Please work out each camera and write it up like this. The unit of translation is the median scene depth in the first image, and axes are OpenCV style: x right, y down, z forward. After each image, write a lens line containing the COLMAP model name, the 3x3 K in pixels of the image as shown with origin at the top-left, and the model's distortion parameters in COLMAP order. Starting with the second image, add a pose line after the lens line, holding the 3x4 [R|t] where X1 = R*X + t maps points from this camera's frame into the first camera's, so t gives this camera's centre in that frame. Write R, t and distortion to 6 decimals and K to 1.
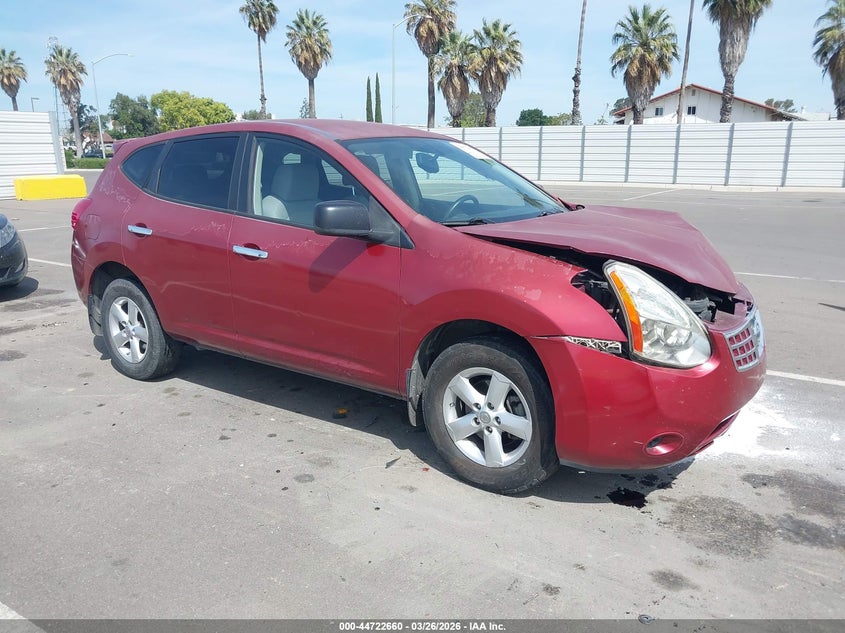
lens RADIAL K [[674.3, 0, 422.5], [0, 674.3, 316.5], [0, 0, 1]] dist [-0.010065, -0.017717]
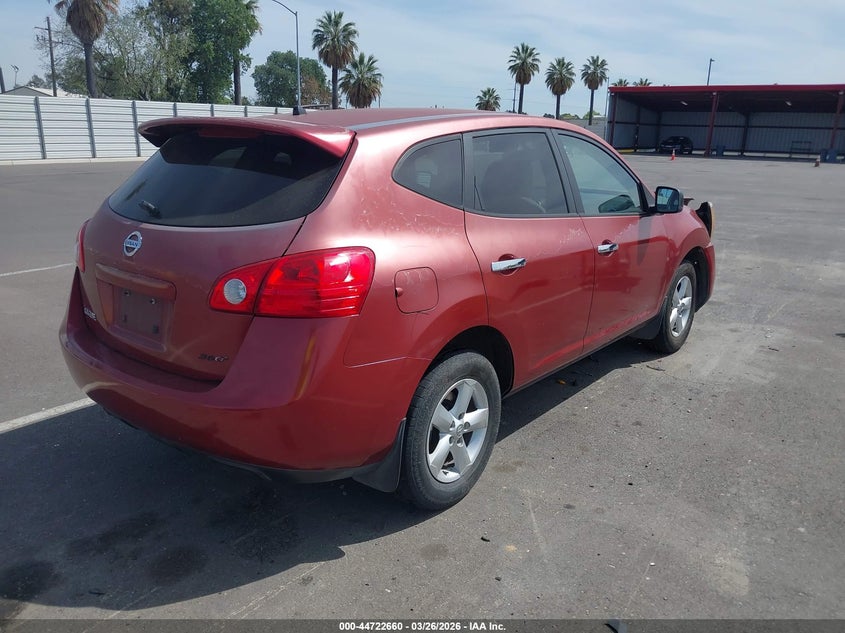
lens RADIAL K [[724.2, 0, 422.5], [0, 724.2, 316.5], [0, 0, 1]] dist [-0.002453, -0.003010]
pose [[0.014711, -0.251002, 0.967875, -1.257187], [0.204092, 0.948355, 0.242838, -0.299772], [-0.978841, 0.193963, 0.065178, 1.133401]]
